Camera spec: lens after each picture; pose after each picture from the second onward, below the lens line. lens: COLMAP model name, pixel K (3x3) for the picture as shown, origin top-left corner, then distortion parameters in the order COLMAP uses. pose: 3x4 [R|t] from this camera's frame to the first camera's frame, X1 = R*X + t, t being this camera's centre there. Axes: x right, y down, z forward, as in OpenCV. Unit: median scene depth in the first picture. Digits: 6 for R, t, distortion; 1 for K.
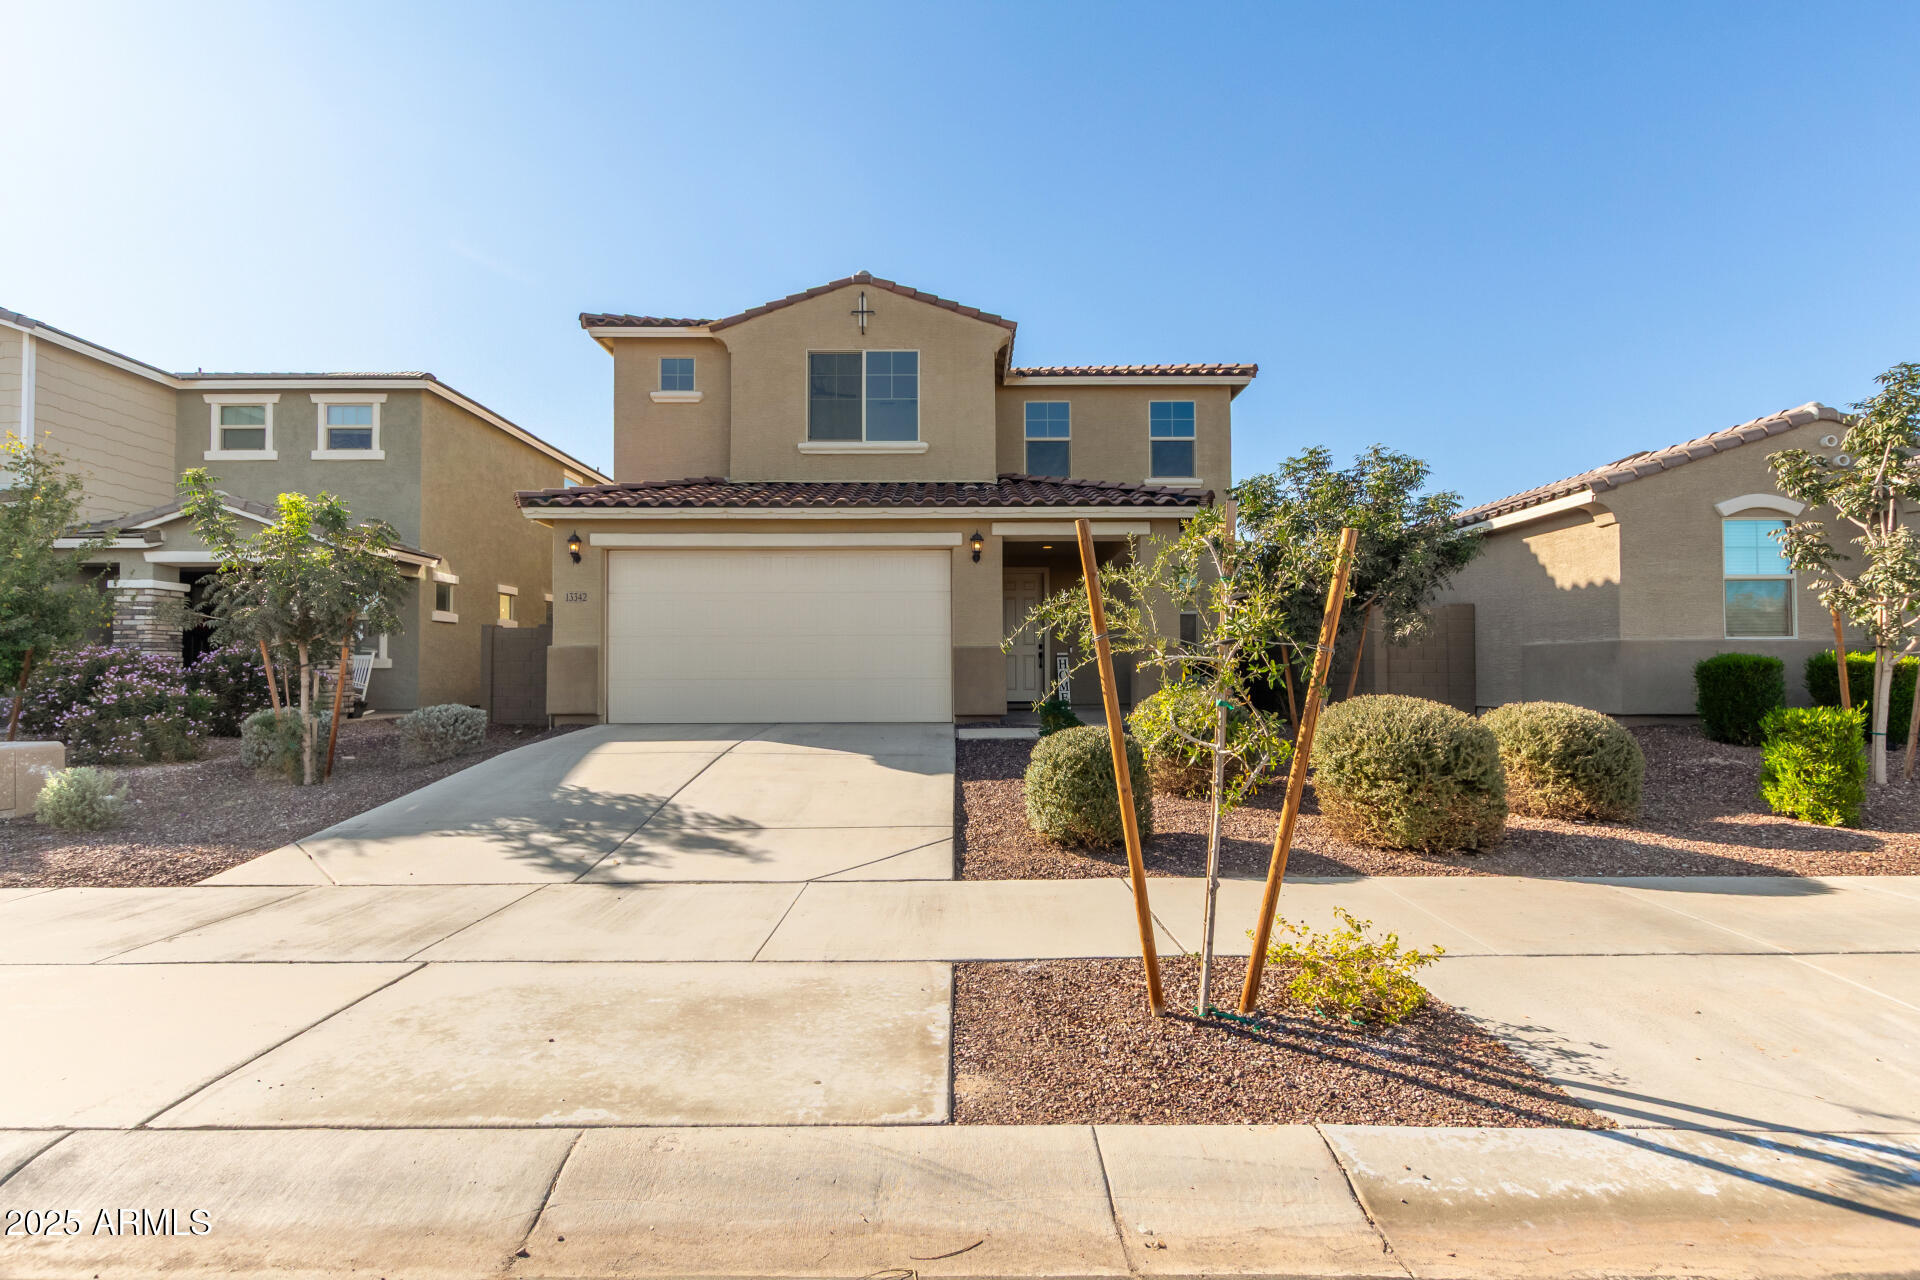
lens RADIAL K [[898.0, 0, 961.7], [0, 898.0, 646.7], [0, 0, 1]] dist [0.004697, 0.001200]
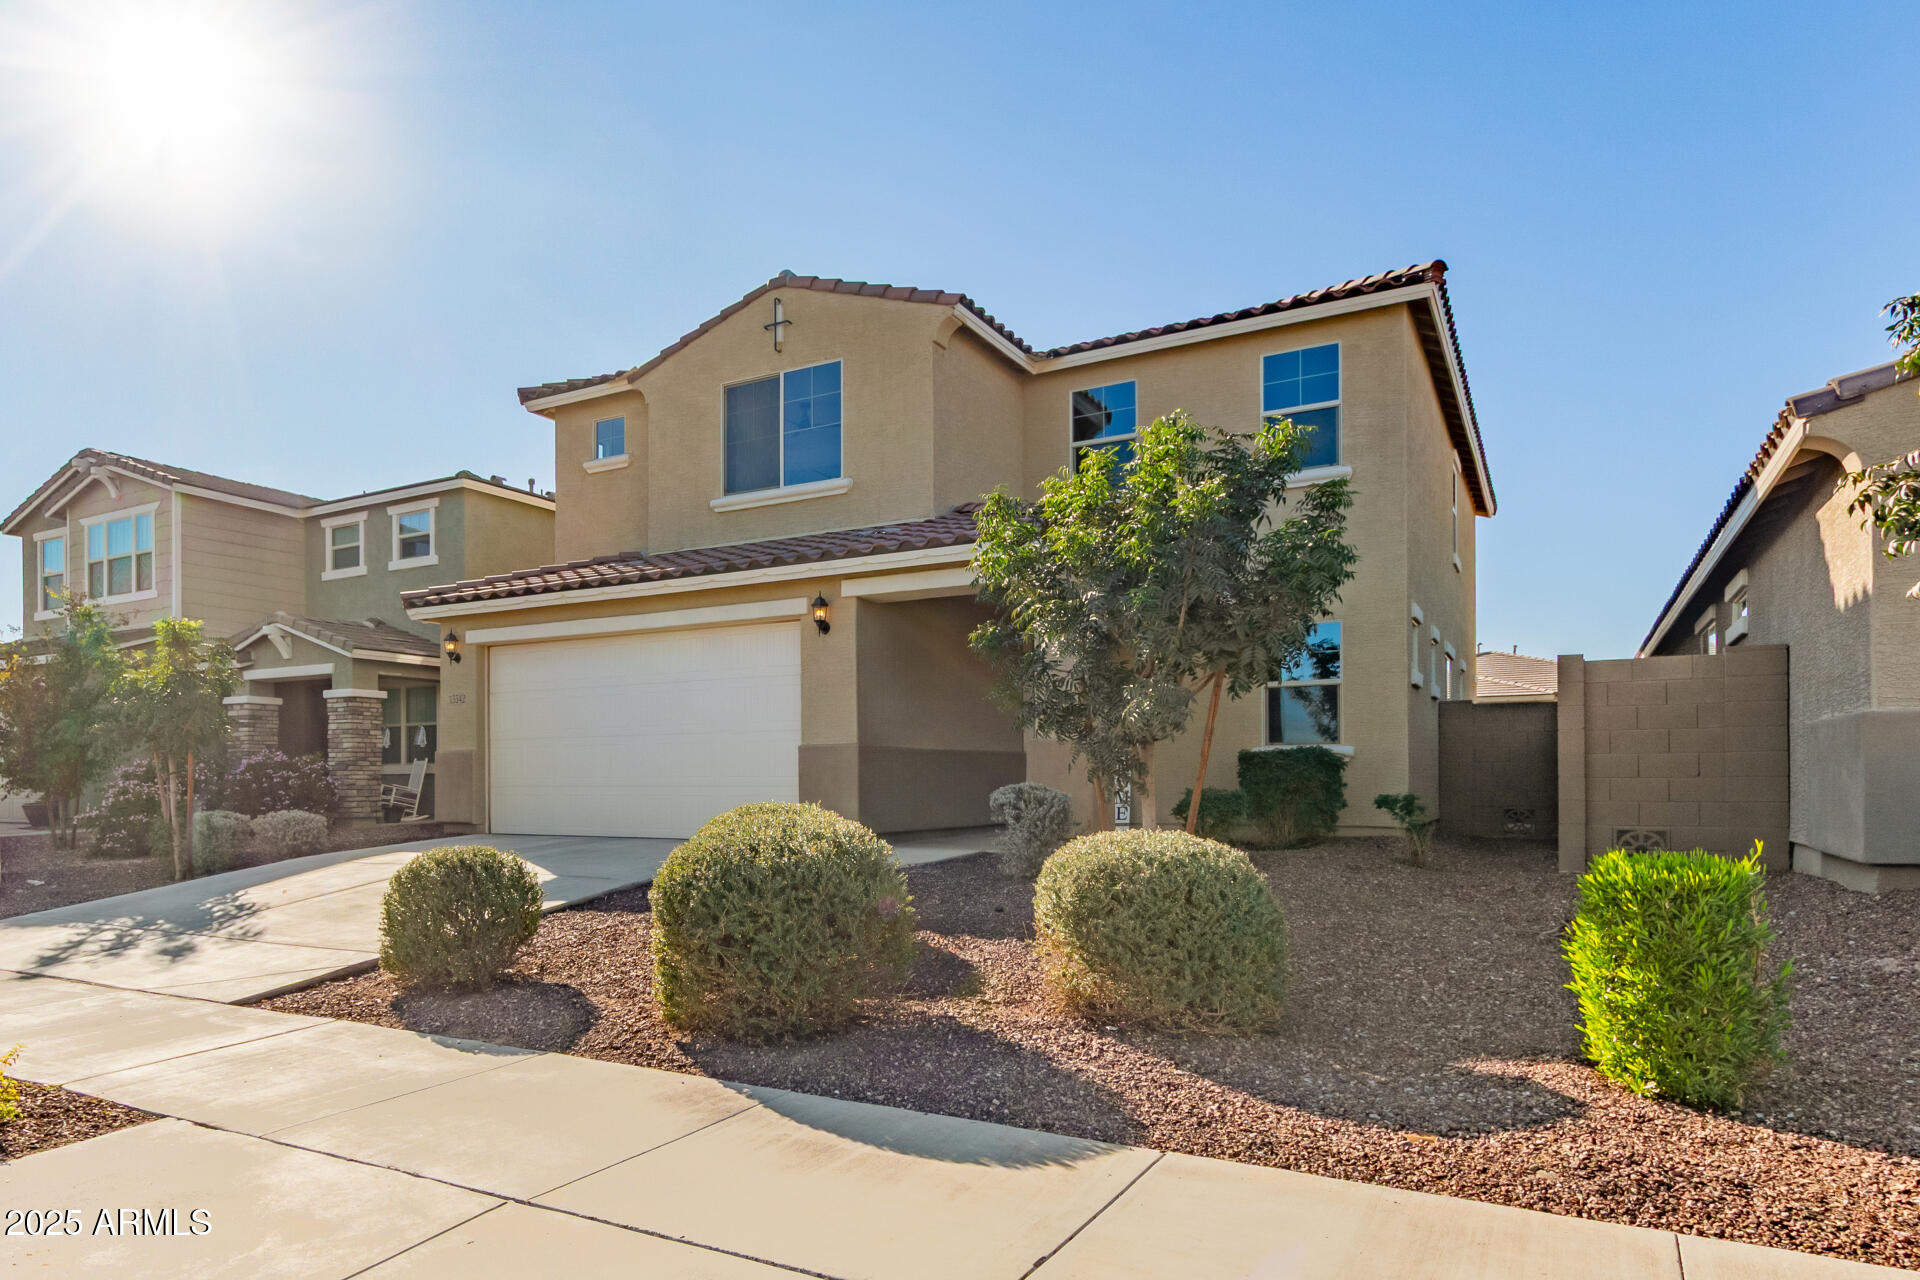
lens RADIAL K [[1190.3, 0, 812.9], [0, 1190.3, 771.8], [0, 0, 1]] dist [0.006480, -0.000477]
pose [[0.846762, -0.003901, -0.531957, 0.476059], [0.018537, 0.999582, 0.022176, 0.000648], [0.531648, -0.028638, 0.846481, 0.113280]]
